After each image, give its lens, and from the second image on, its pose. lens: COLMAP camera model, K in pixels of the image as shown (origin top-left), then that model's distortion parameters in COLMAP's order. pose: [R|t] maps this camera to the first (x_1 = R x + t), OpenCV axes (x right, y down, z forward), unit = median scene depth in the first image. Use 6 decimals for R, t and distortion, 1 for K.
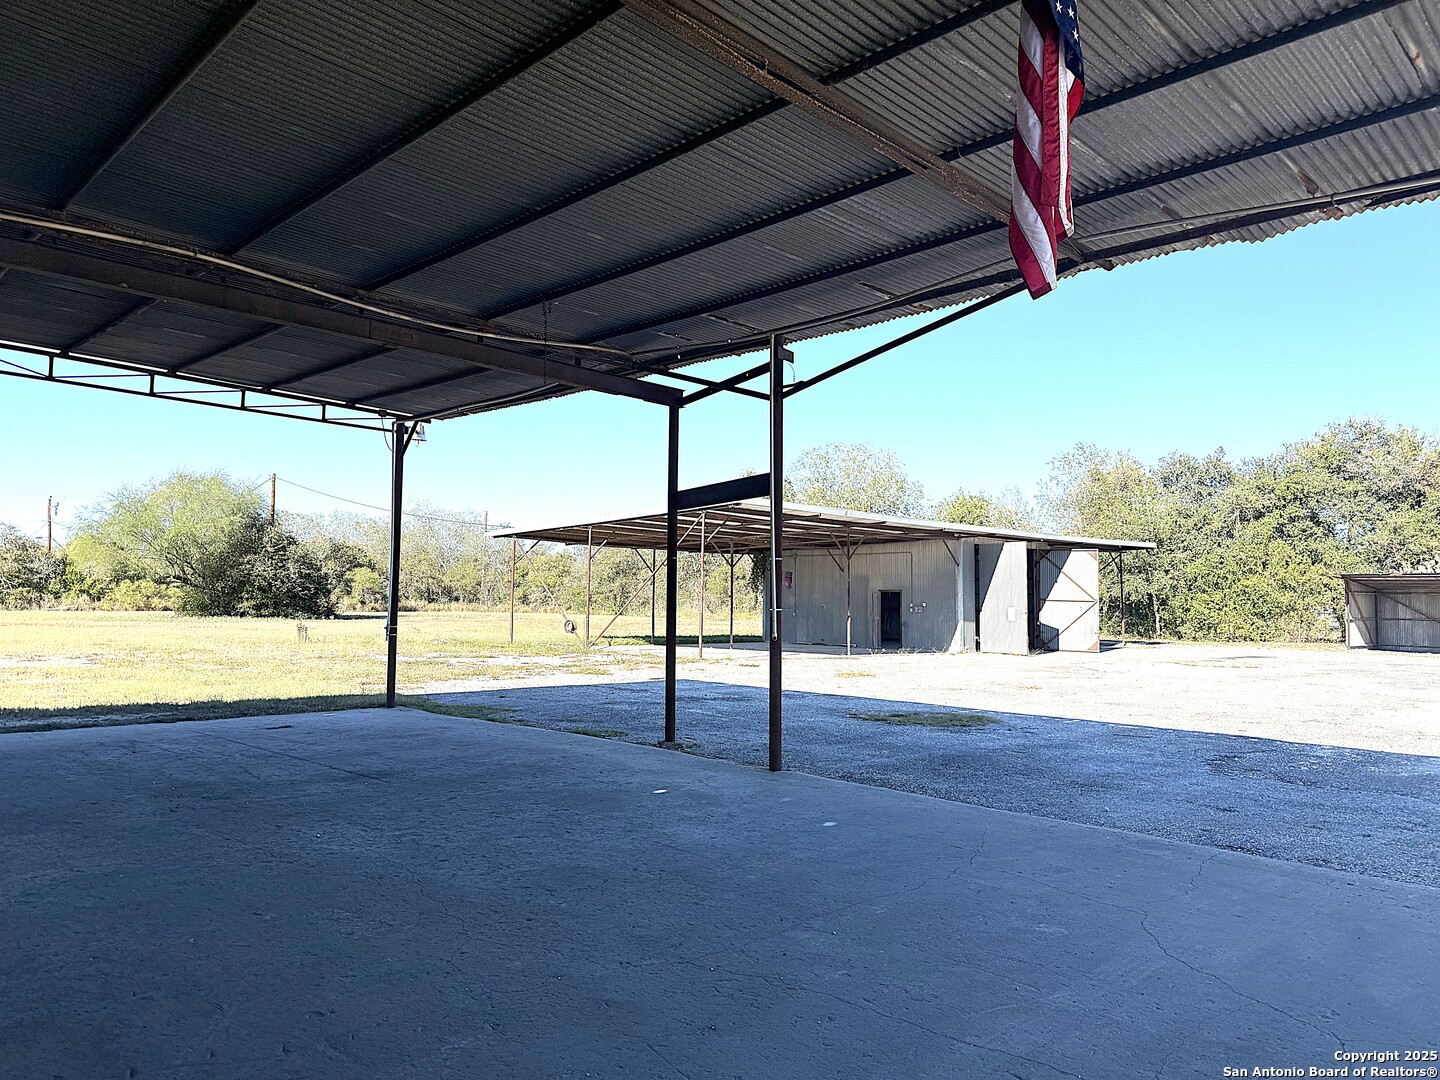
lens RADIAL K [[996.5, 0, 718.7], [0, 996.5, 547.9], [0, 0, 1]] dist [0.083771, -0.125813]
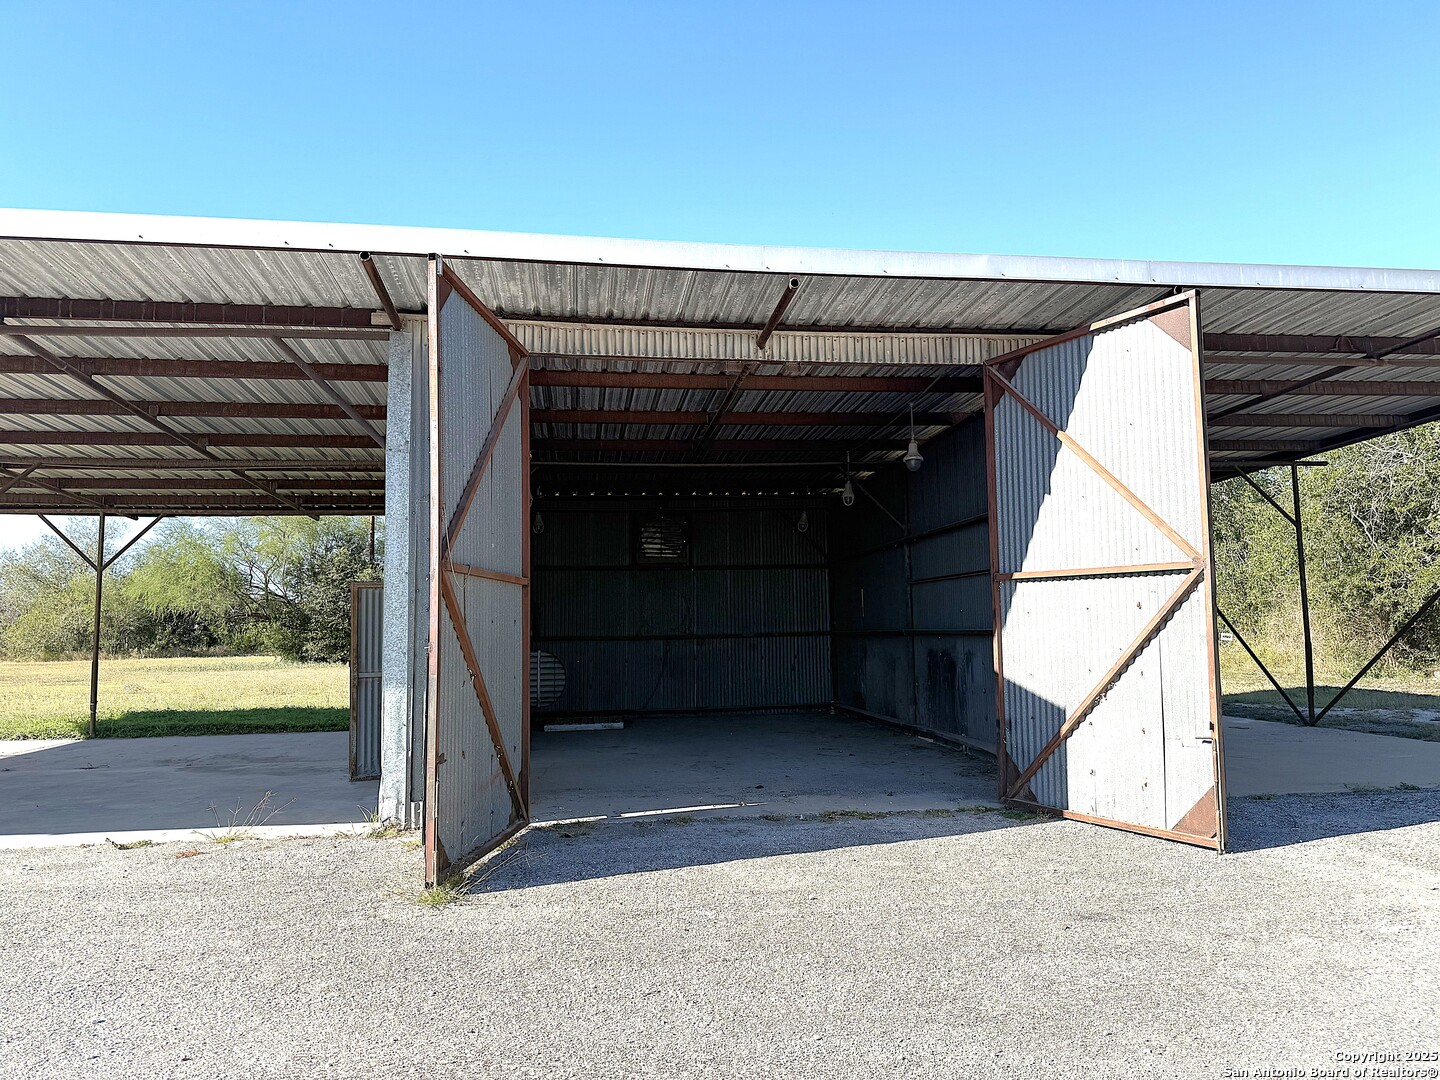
lens RADIAL K [[1025.7, 0, 736.7], [0, 1025.7, 543.2], [0, 0, 1]] dist [0.087890, -0.139797]
pose [[0.831407, -0.073120, -0.550832, 0.404382], [0.054656, 0.997258, -0.049885, 0.052876], [0.552969, 0.011368, 0.833124, 0.780887]]
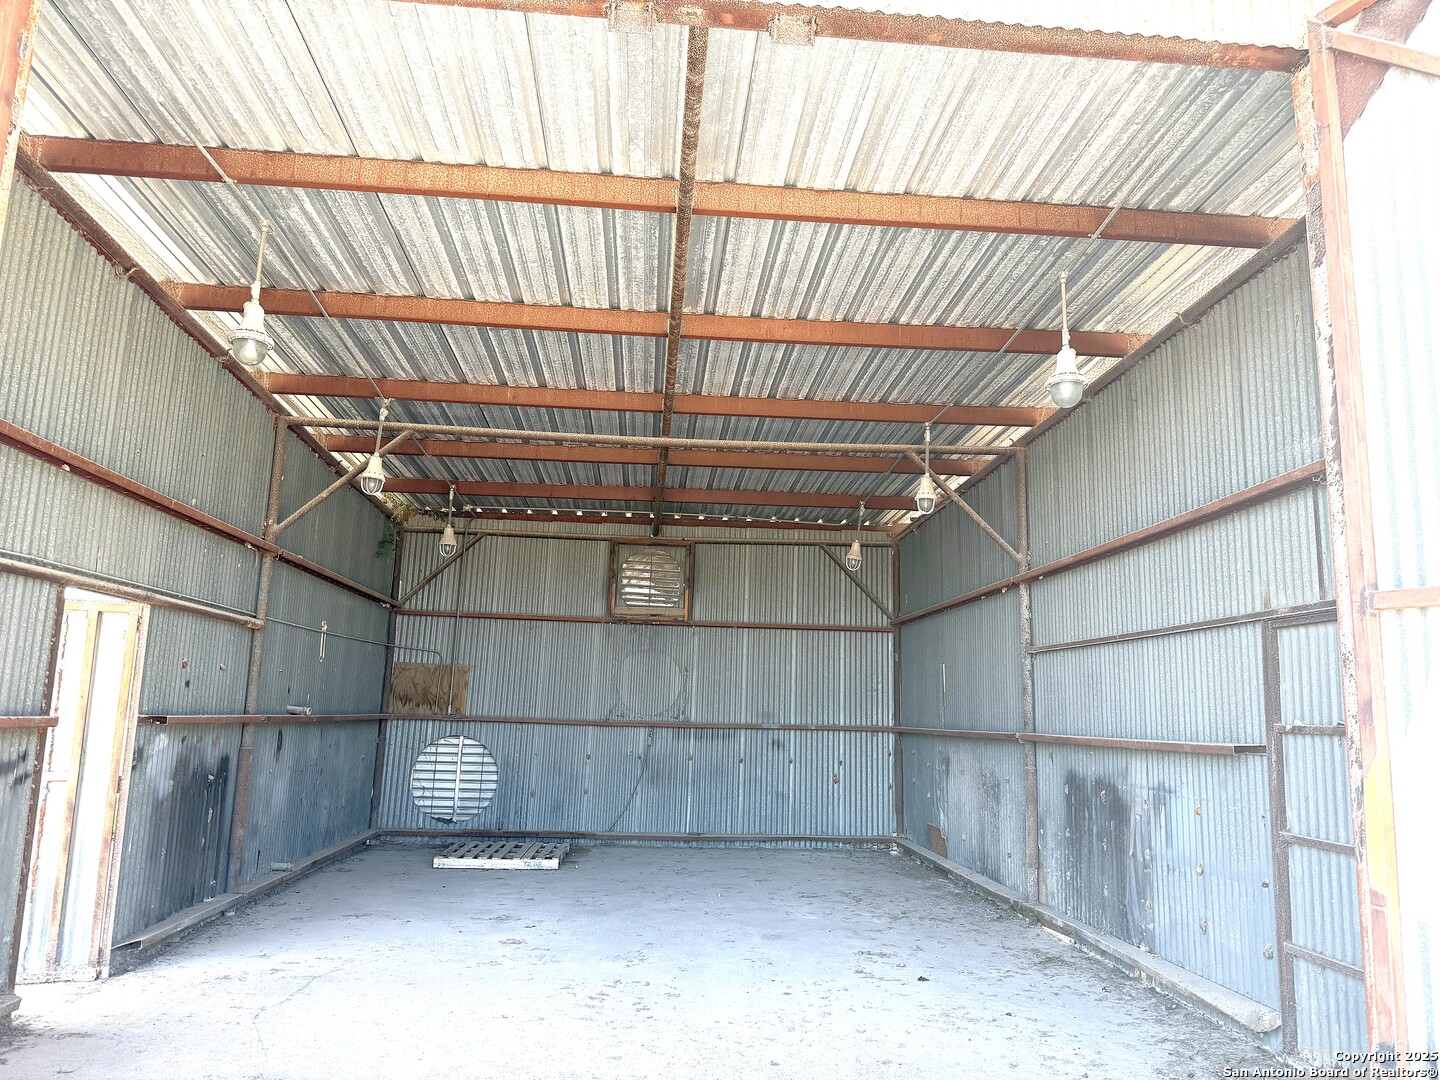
lens RADIAL K [[1025.7, 0, 736.7], [0, 1025.7, 543.2], [0, 0, 1]] dist [0.087890, -0.139797]
pose [[0.792943, -0.090371, -0.602556, 0.353820], [0.012305, 0.991113, -0.132453, 0.056185], [0.609171, 0.097613, 0.787009, 0.877762]]
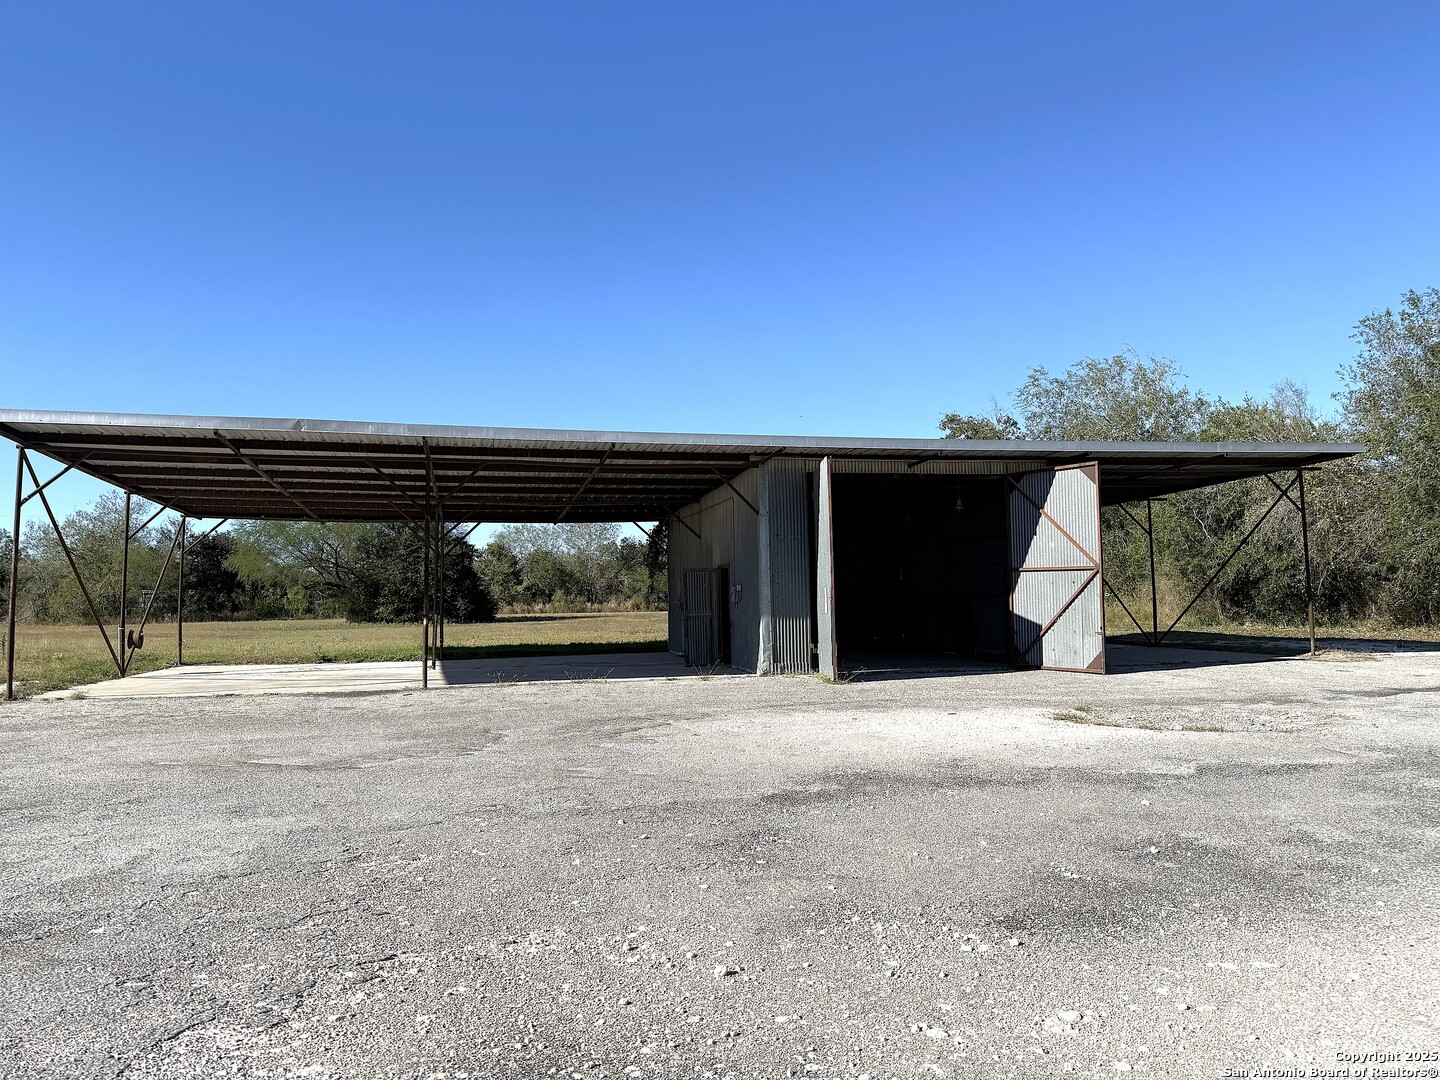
lens RADIAL K [[1025.7, 0, 736.7], [0, 1025.7, 543.2], [0, 0, 1]] dist [0.087890, -0.139797]
pose [[0.876633, -0.053515, -0.478174, 0.456711], [0.053397, 0.998477, -0.013852, 0.037998], [0.478187, -0.013390, 0.878156, 0.466068]]
